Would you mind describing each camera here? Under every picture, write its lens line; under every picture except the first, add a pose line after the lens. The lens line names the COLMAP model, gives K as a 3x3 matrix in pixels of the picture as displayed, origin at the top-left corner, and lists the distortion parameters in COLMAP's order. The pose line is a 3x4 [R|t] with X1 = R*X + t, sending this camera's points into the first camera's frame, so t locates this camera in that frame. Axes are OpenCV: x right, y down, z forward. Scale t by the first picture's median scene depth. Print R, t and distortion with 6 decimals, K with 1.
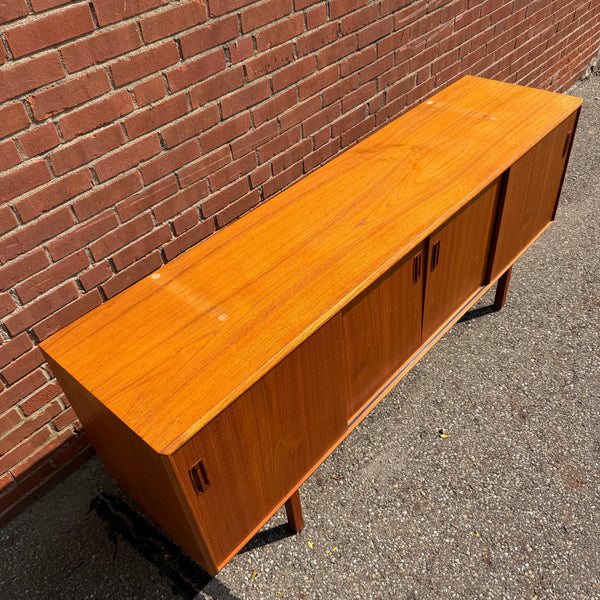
lens RADIAL K [[559.9, 0, 299.1], [0, 559.9, 301.6], [0, 0, 1]] dist [0.129253, -0.259428]
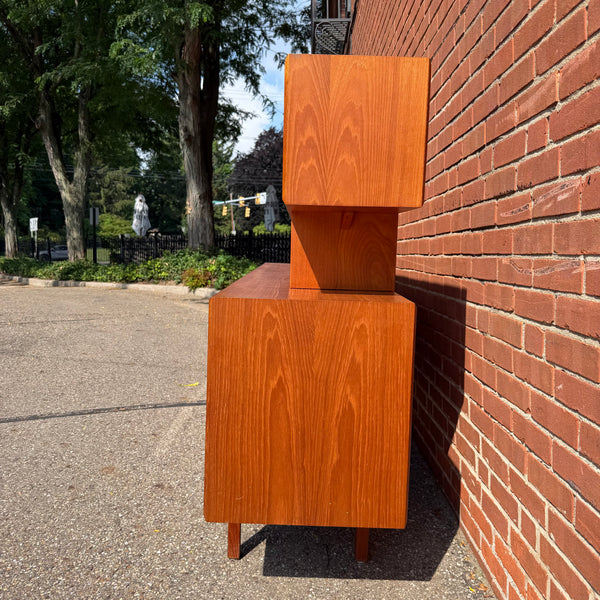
lens RADIAL K [[563.4, 0, 300.0], [0, 563.4, 300.0], [0, 0, 1]] dist [0.074668, -0.132566]
pose [[-0.740973, 0.130810, -0.658671, 0.885573], [-0.420037, 0.675007, 0.606576, -0.820135], [0.523954, 0.726122, -0.445217, 1.405592]]
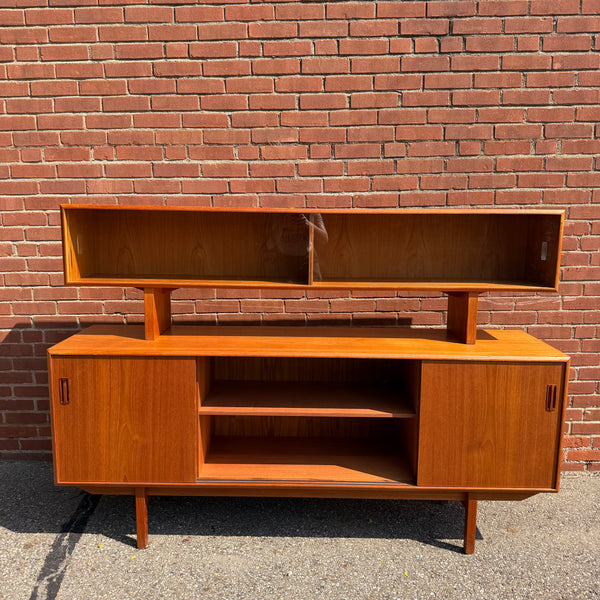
lens RADIAL K [[563.4, 0, 300.0], [0, 563.4, 300.0], [0, 0, 1]] dist [0.074668, -0.132566]
pose [[0.665400, 0.203872, -0.718108, 0.936304], [-0.541970, 0.793462, -0.276925, 0.109801], [0.513334, 0.573459, 0.638462, 0.050350]]
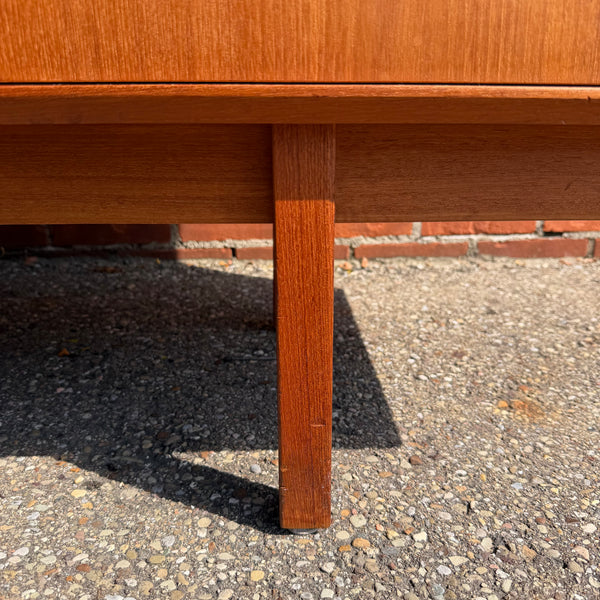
lens RADIAL K [[563.4, 0, 300.0], [0, 563.4, 300.0], [0, 0, 1]] dist [0.074668, -0.132566]
pose [[0.695441, 0.300906, -0.652547, 0.550736], [-0.516410, 0.840751, -0.162663, -0.021932], [0.499683, 0.450104, 0.740083, 1.062337]]
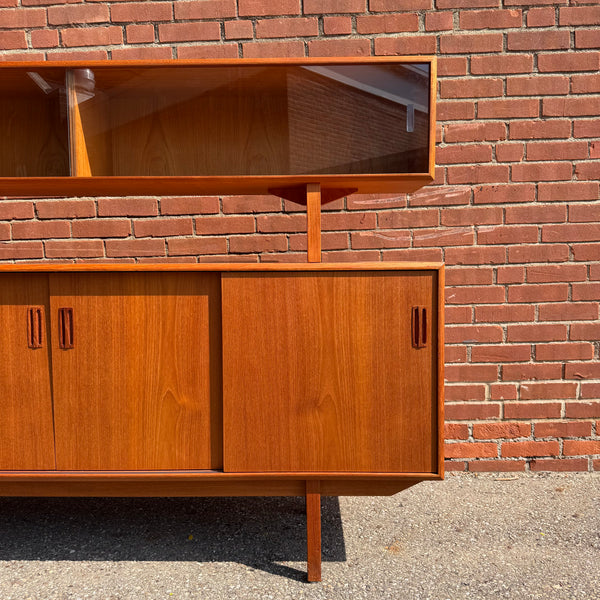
lens RADIAL K [[563.2, 0, 302.4], [0, 563.2, 299.5], [0, 0, 1]] dist [0.109560, -0.191130]
pose [[0.661020, 0.130242, -0.738979, 0.934082], [-0.530741, 0.777329, -0.337749, -0.013098], [0.530440, 0.615465, 0.582955, 0.584387]]
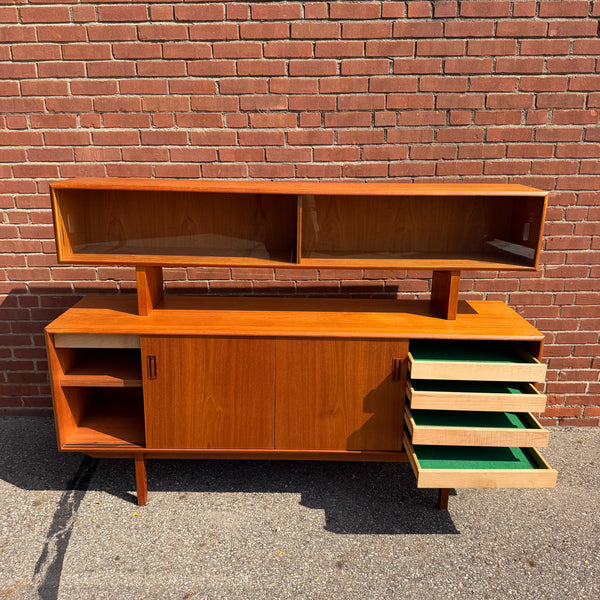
lens RADIAL K [[563.4, 0, 300.0], [0, 563.4, 300.0], [0, 0, 1]] dist [0.074668, -0.132566]
pose [[0.671333, 0.299061, -0.678140, 0.944375], [-0.542332, 0.821854, -0.174449, 0.023325], [0.505161, 0.484891, 0.713928, -0.026085]]
